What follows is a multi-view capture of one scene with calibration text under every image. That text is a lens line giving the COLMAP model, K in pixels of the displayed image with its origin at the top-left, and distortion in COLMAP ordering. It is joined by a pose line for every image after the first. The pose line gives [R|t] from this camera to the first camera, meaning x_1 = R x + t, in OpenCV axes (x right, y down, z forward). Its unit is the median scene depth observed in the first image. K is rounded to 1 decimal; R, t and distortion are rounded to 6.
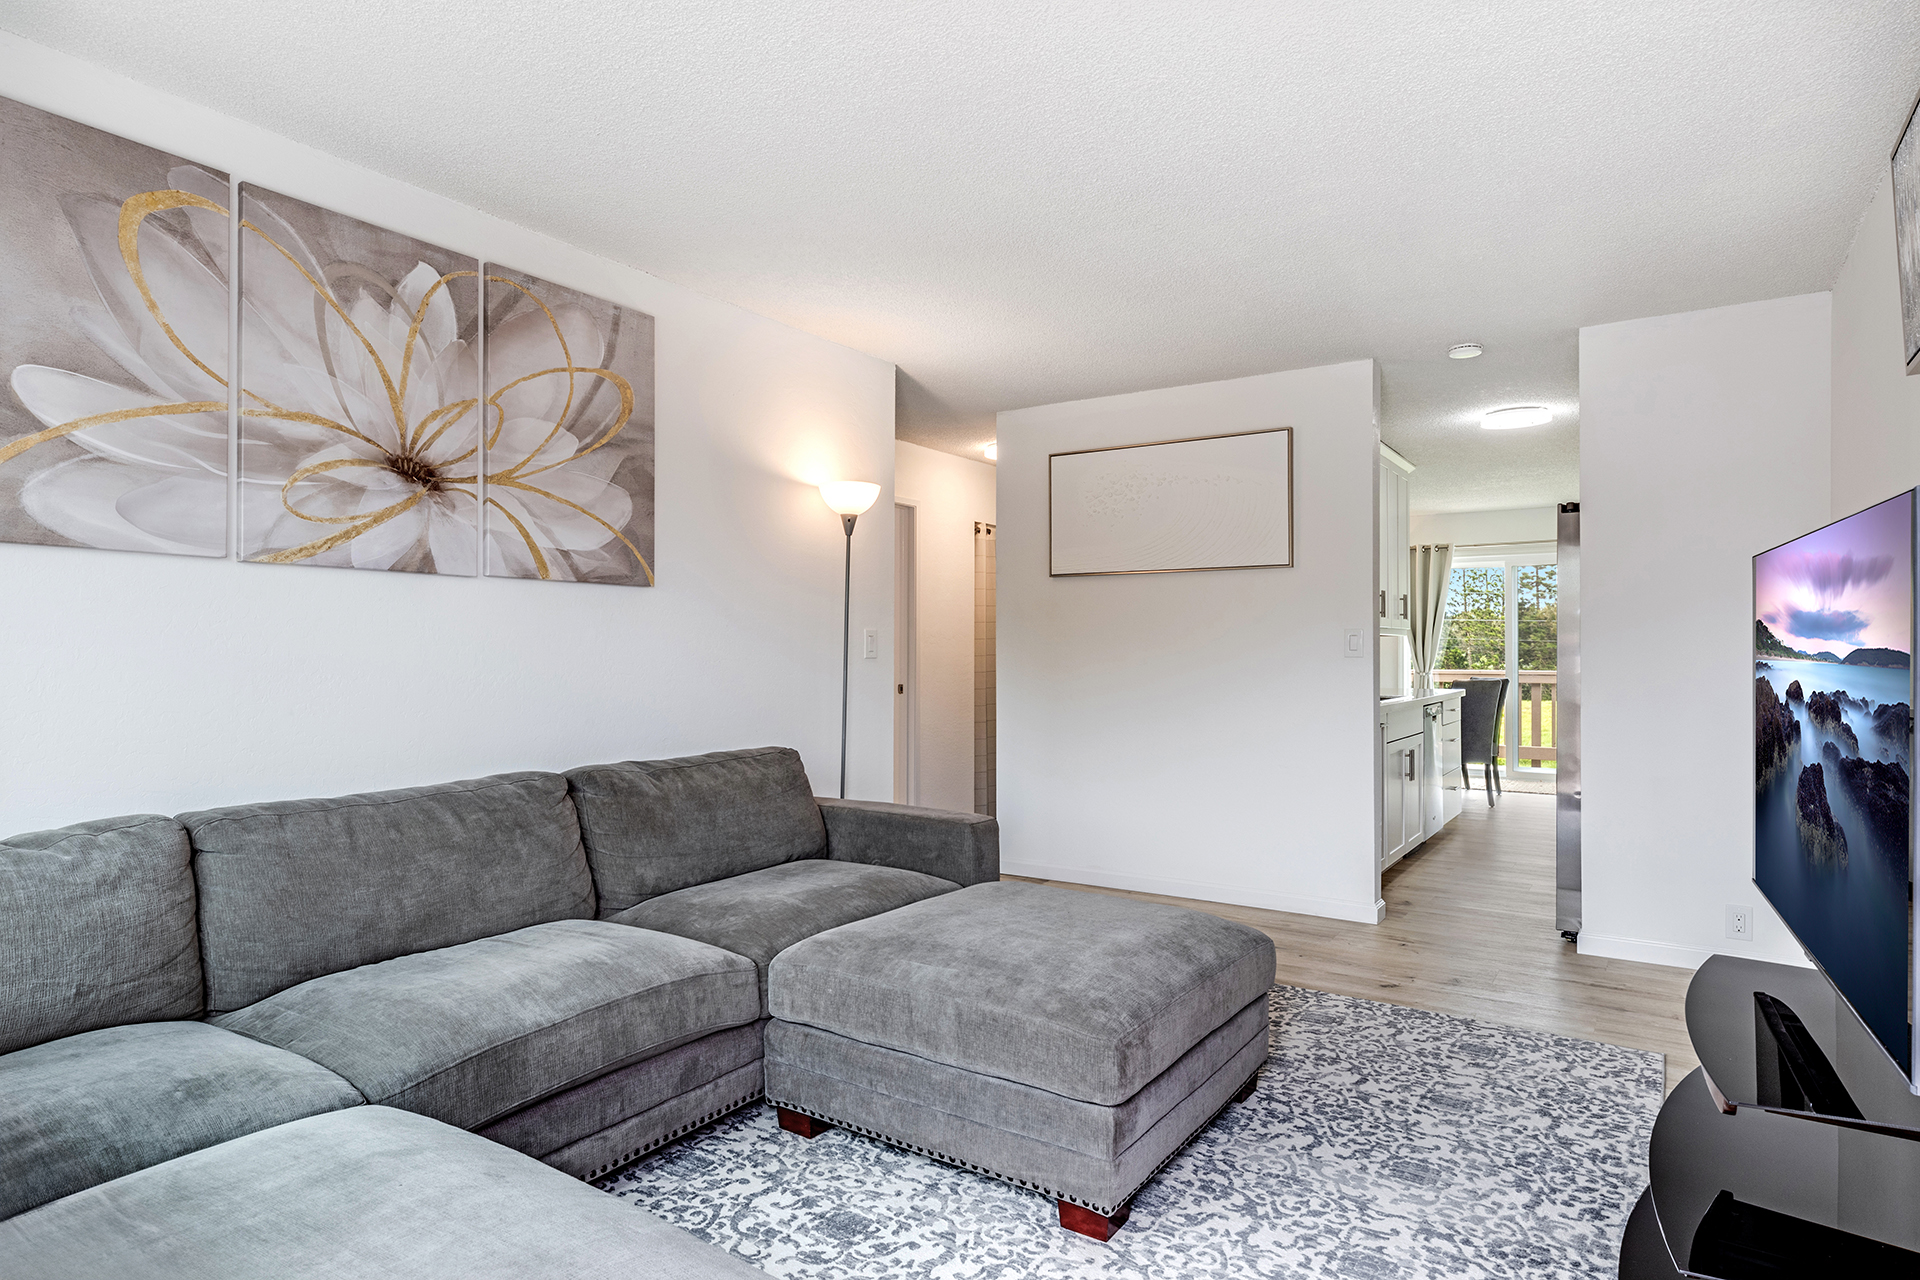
lens RADIAL K [[1071.6, 0, 960.0], [0, 1071.6, 640.0], [0, 0, 1]] dist [0.004448, 0.000427]
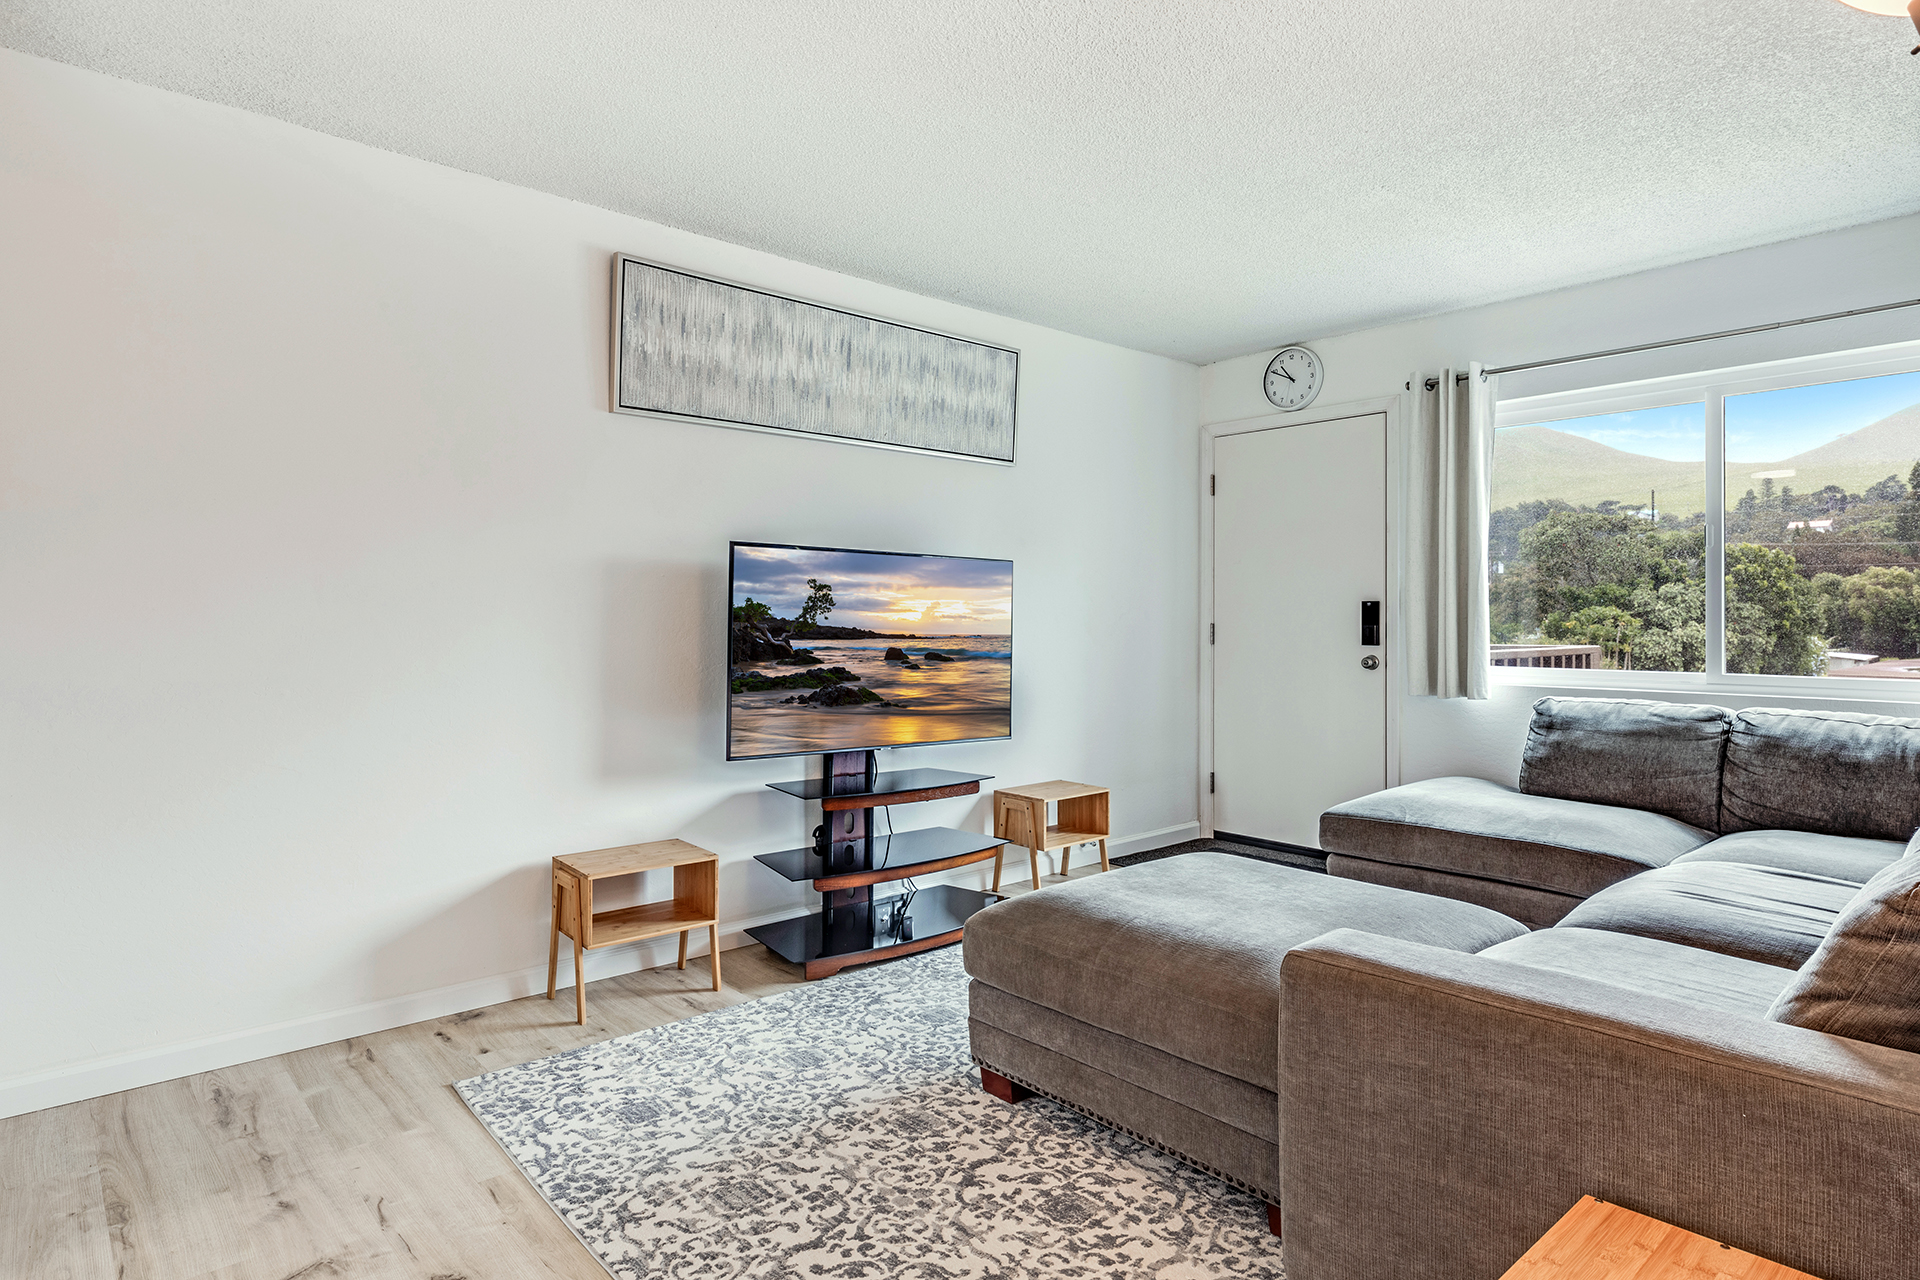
lens RADIAL K [[1060.1, 0, 957.6], [0, 1060.1, 608.1], [0, 0, 1]] dist [0.002248, 0.000312]
pose [[-0.966992, -0.000979, 0.254807, 0.064555], [-0.005891, 0.999811, -0.018515, 0.028891], [-0.254740, -0.019405, -0.966815, 1.742189]]
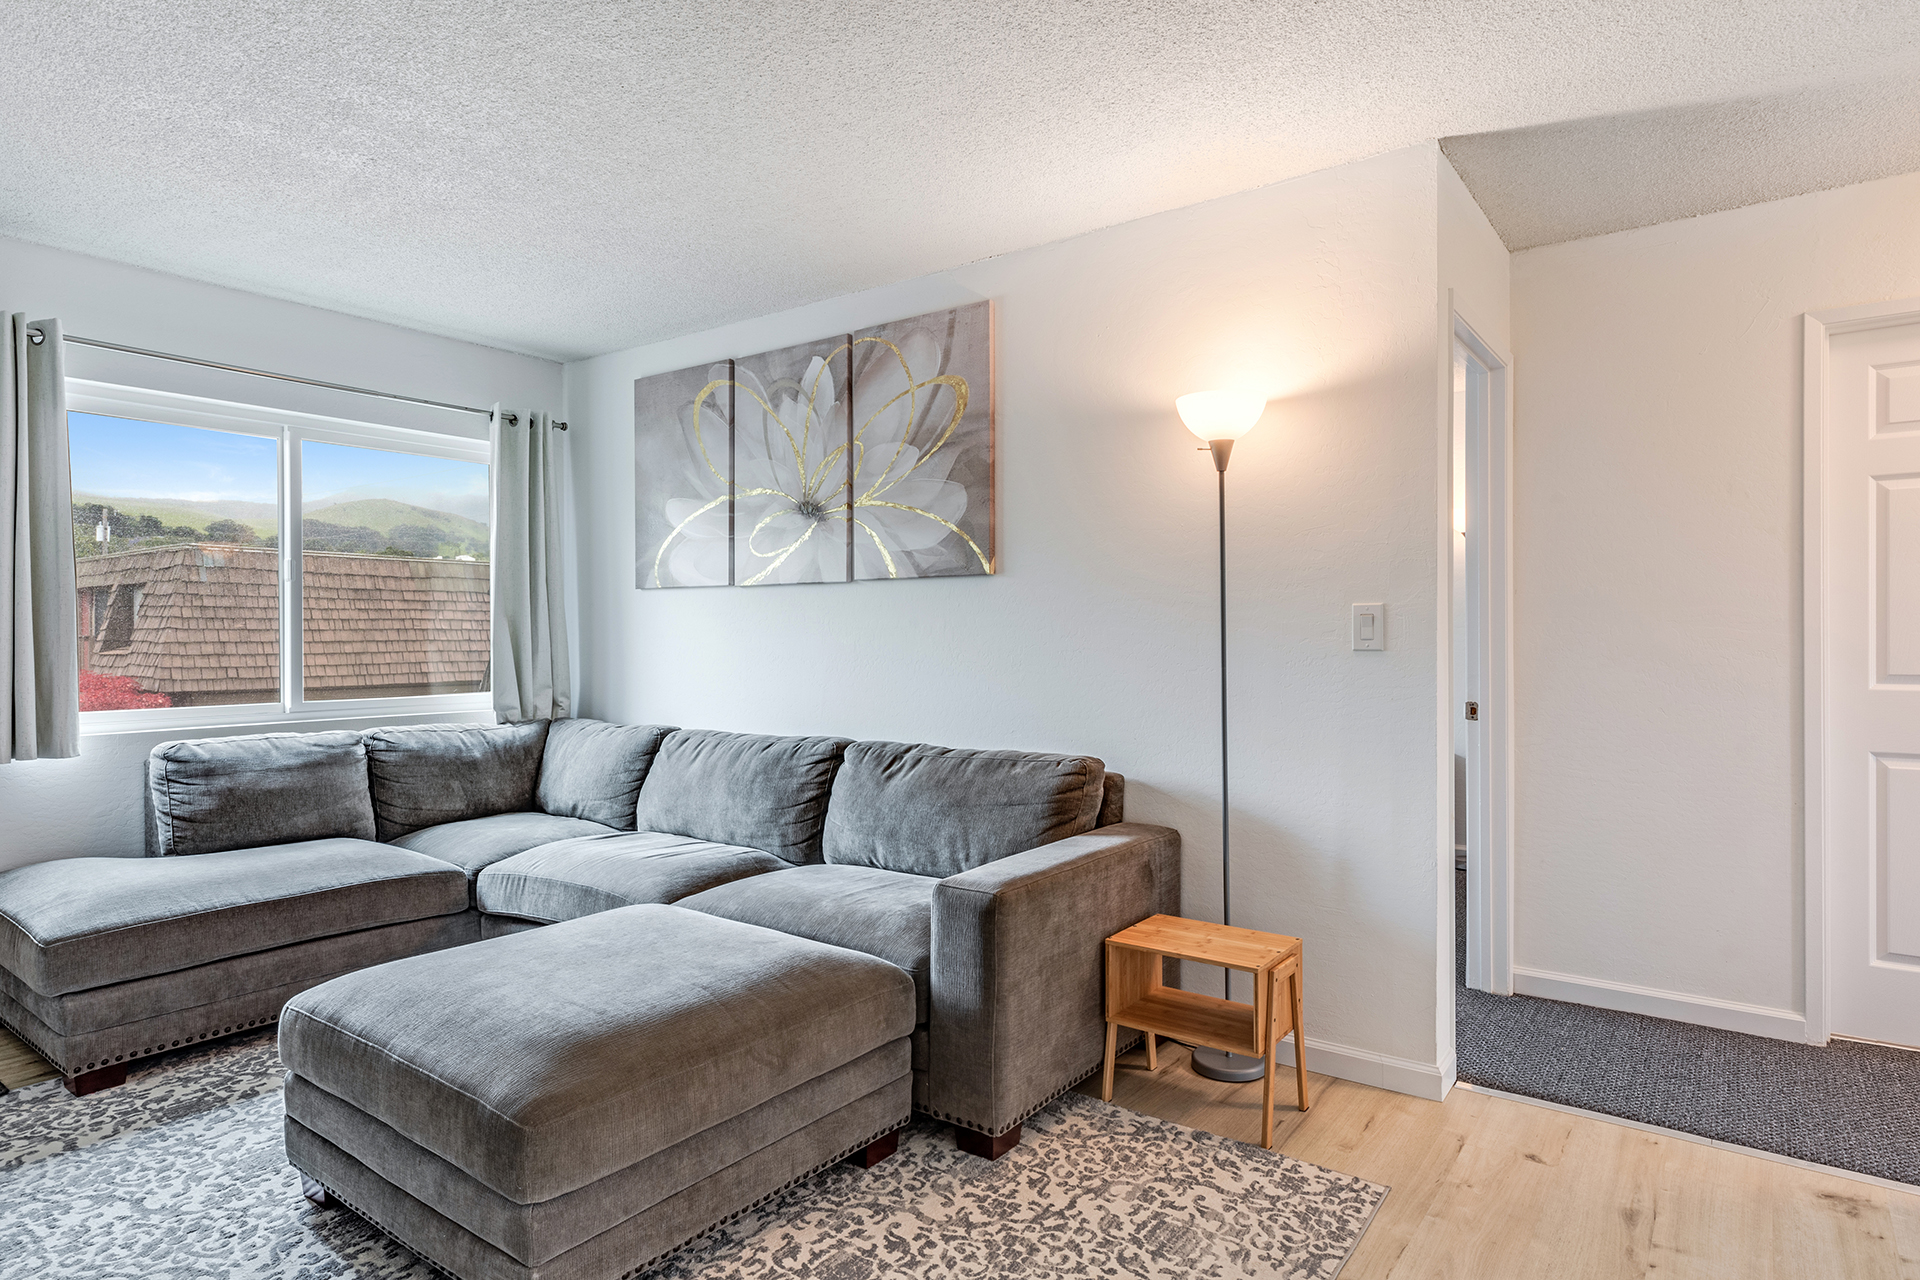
lens RADIAL K [[1071.6, 0, 960.0], [0, 1071.6, 640.0], [0, 0, 1]] dist [0.004448, 0.000427]
pose [[-0.051789, 0.001067, -0.998657, 0.809573], [0.013564, 0.999908, 0.000365, 0.011138], [0.998566, -0.013527, -0.051798, 1.184558]]
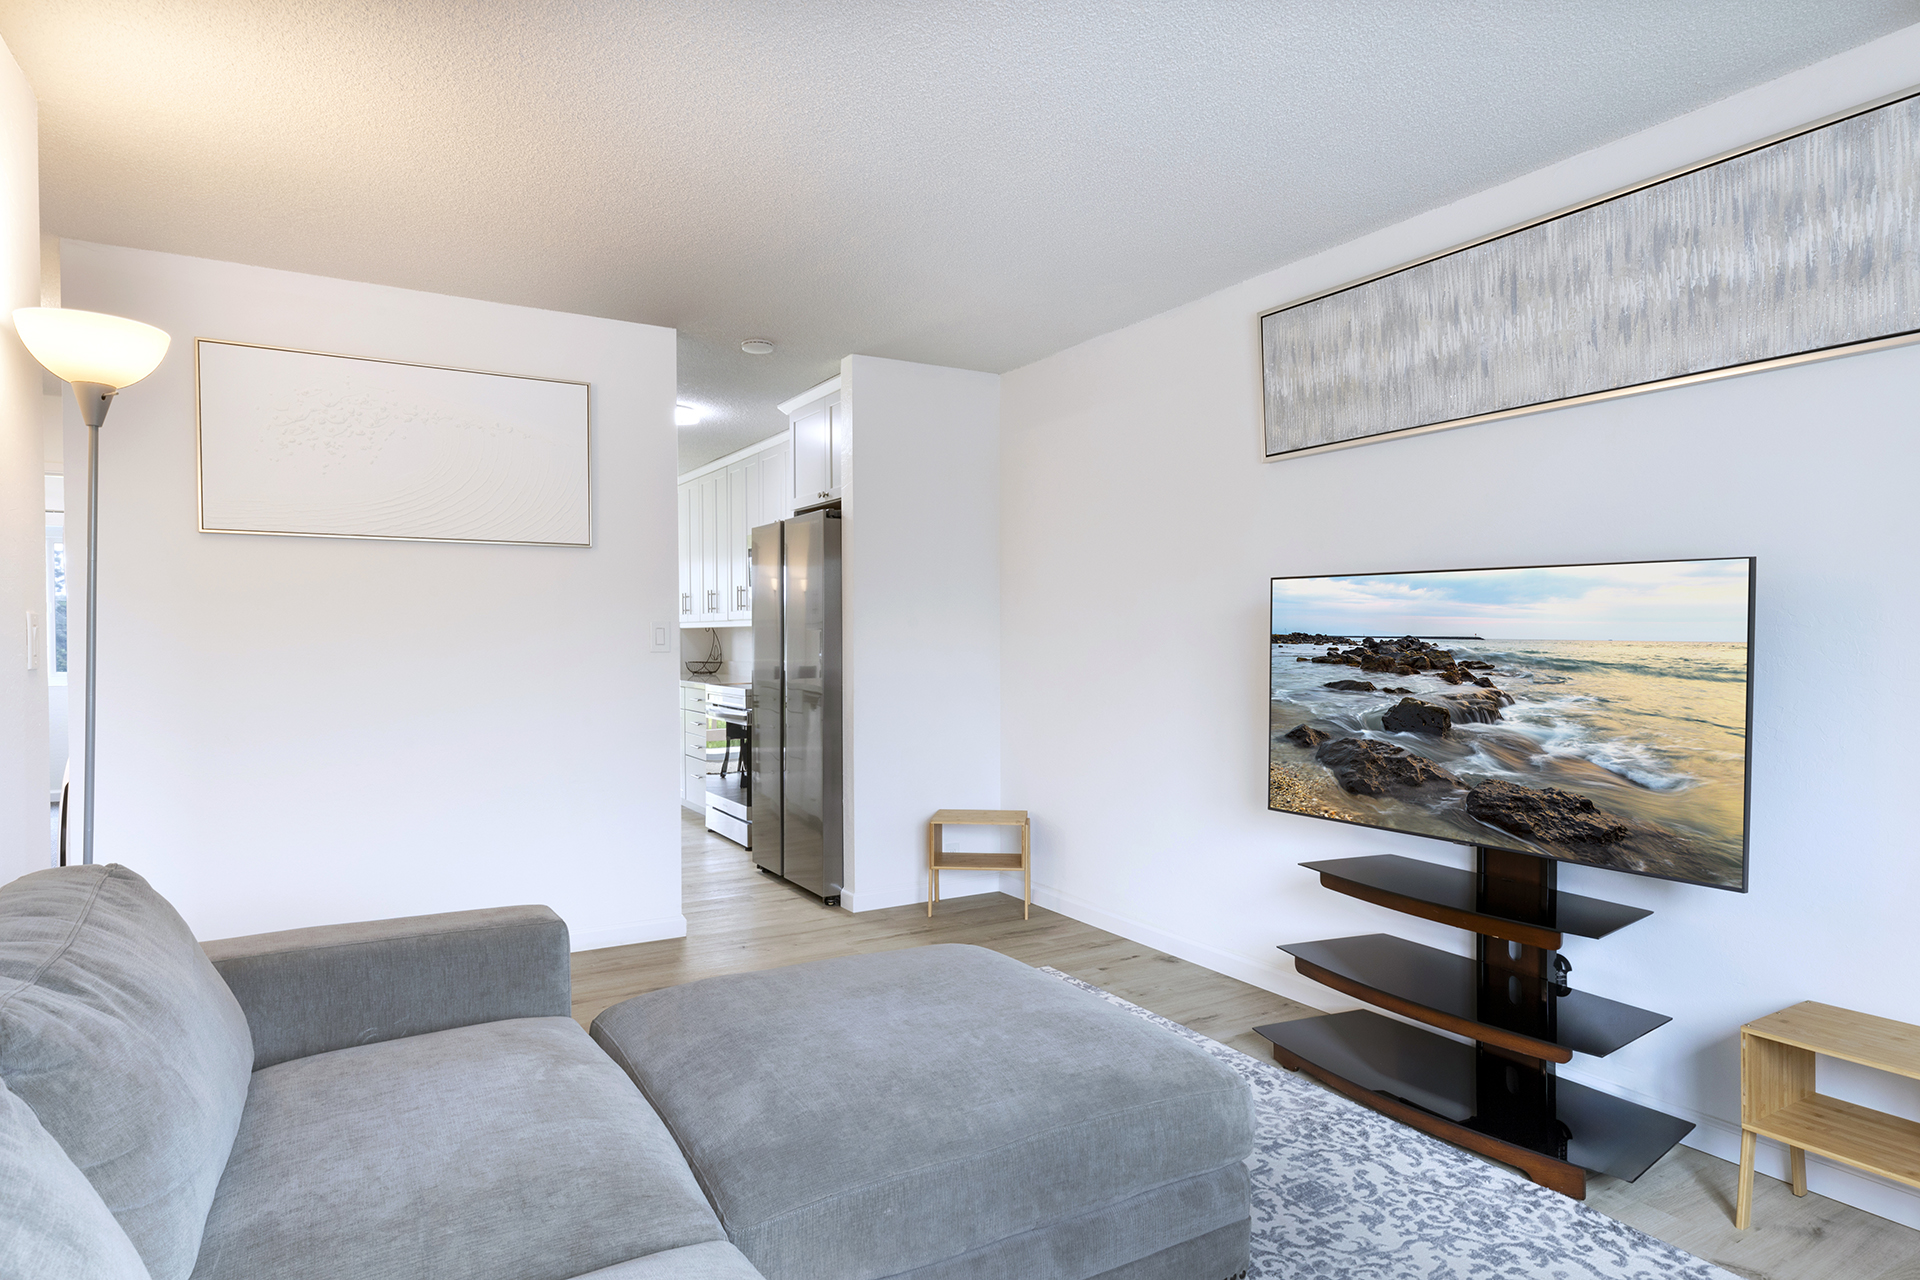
lens RADIAL K [[1071.6, 0, 960.0], [0, 1071.6, 640.0], [0, 0, 1]] dist [0.004448, 0.000427]
pose [[0.431490, -0.006518, 0.902094, -0.524939], [-0.004326, 0.999947, 0.009294, -0.005946], [-0.902107, -0.007913, 0.431439, 0.569573]]
